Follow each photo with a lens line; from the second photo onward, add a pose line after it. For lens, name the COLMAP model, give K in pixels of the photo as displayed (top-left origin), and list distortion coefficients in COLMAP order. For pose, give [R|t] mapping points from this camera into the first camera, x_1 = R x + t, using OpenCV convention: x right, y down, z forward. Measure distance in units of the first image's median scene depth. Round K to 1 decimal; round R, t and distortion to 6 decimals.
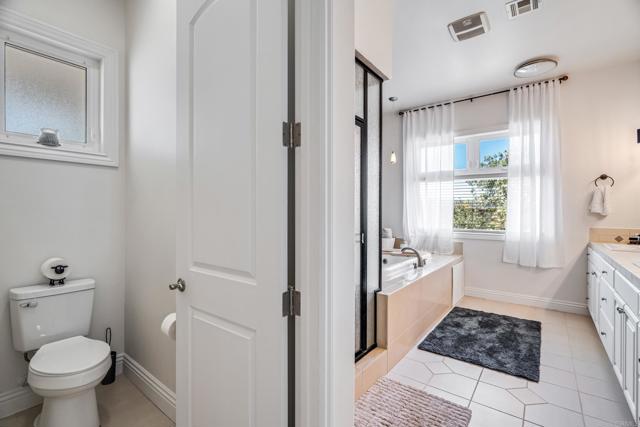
lens RADIAL K [[292.6, 0, 316.9], [0, 292.6, 214.3], [0, 0, 1]] dist [0.000321, 0.001004]
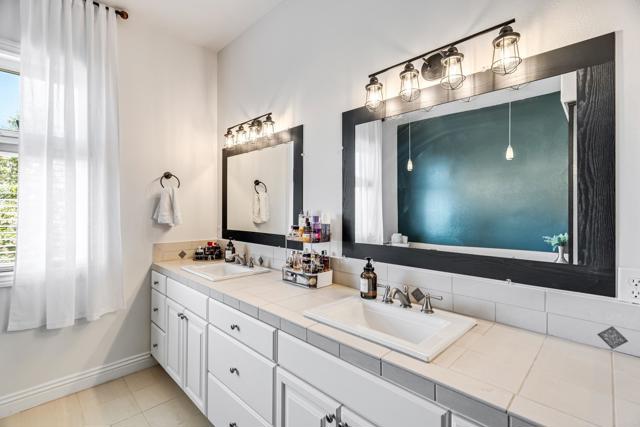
lens RADIAL K [[293.9, 0, 317.8], [0, 293.9, 210.9], [0, 0, 1]] dist [0.001536, 0.000622]
pose [[0.216408, 0.005434, 0.976288, 0.299087], [0.002373, 0.999979, -0.006092, -0.028091], [-0.976300, 0.003635, 0.216390, 0.430374]]
